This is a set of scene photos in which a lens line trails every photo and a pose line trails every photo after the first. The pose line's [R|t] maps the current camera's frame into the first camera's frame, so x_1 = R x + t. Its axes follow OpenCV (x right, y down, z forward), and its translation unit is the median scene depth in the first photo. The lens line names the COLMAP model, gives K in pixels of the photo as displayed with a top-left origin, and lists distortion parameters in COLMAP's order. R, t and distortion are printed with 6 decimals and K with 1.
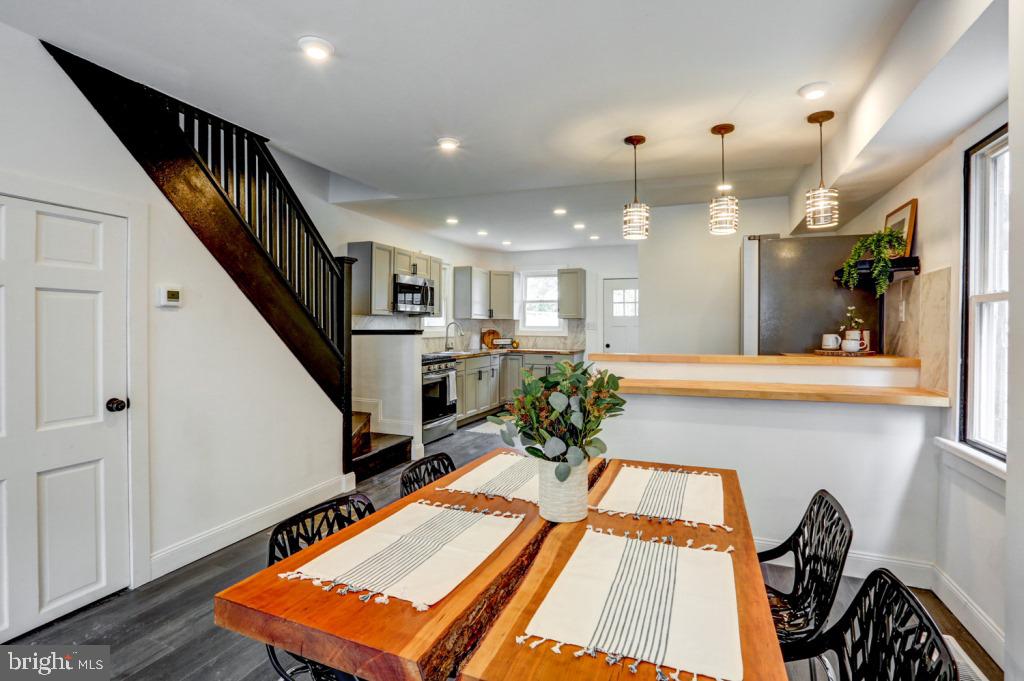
lens RADIAL K [[495.2, 0, 523.2], [0, 495.2, 335.0], [0, 0, 1]] dist [-0.073757, 0.029181]
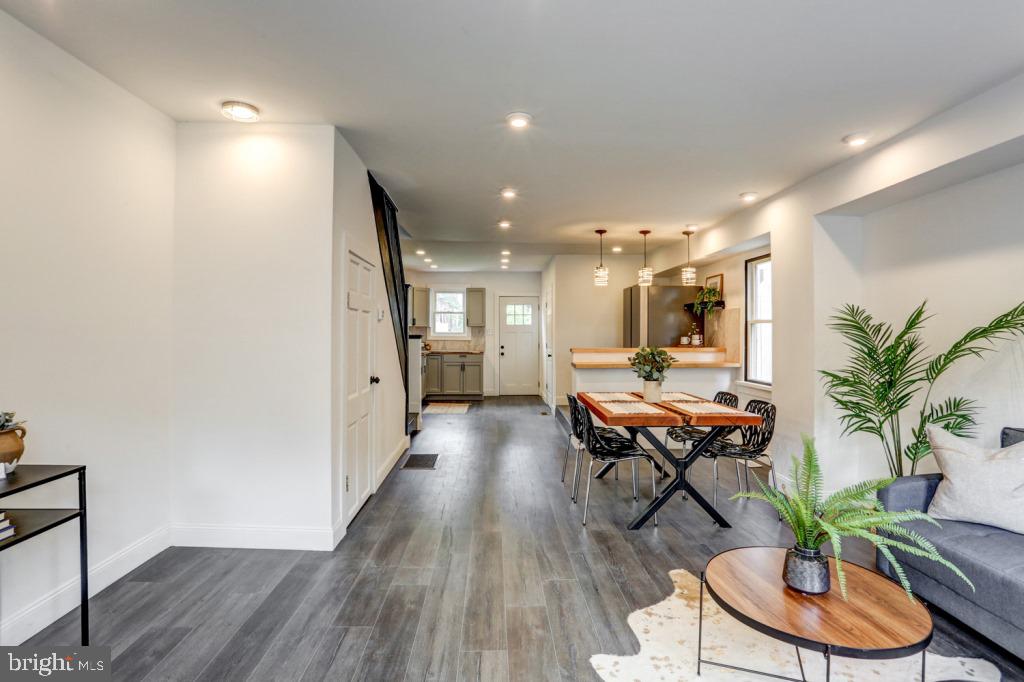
lens RADIAL K [[495.2, 0, 523.2], [0, 495.2, 335.5], [0, 0, 1]] dist [-0.073757, 0.029181]
pose [[0.911751, -0.001895, 0.410738, -0.653720], [0.006127, 0.999941, -0.008986, 0.006066], [-0.410697, 0.010710, 0.911709, -0.465770]]
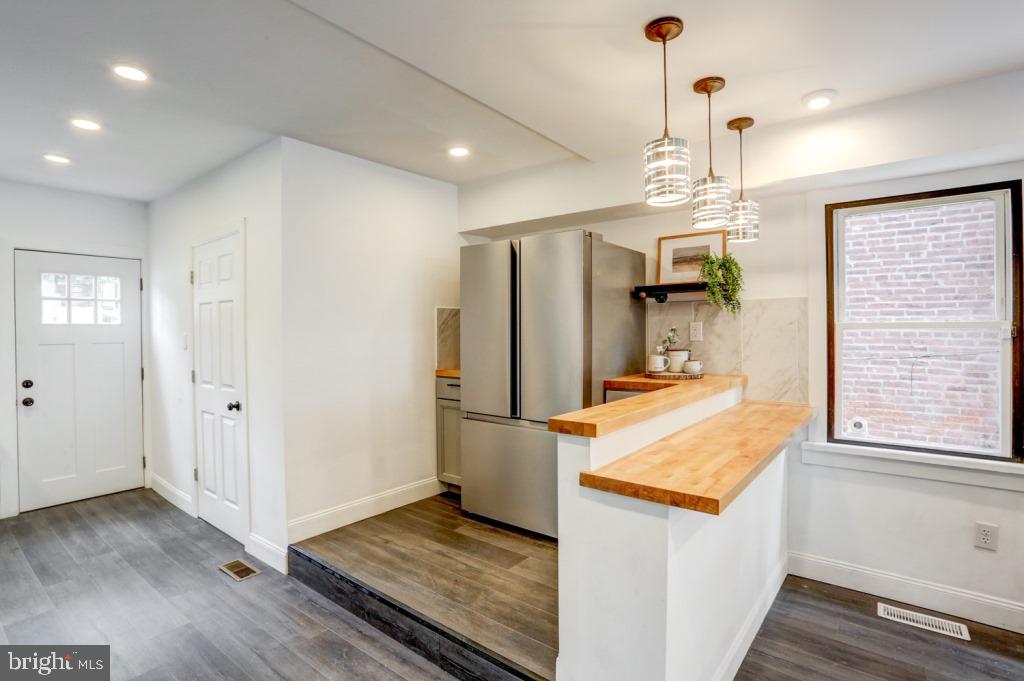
lens RADIAL K [[495.2, 0, 523.2], [0, 495.2, 335.0], [0, 0, 1]] dist [-0.073757, 0.029181]
pose [[0.282139, -0.011863, 0.959300, -0.285851], [0.020265, 0.999774, 0.006403, -0.042566], [-0.959160, 0.017634, 0.282315, 0.811925]]
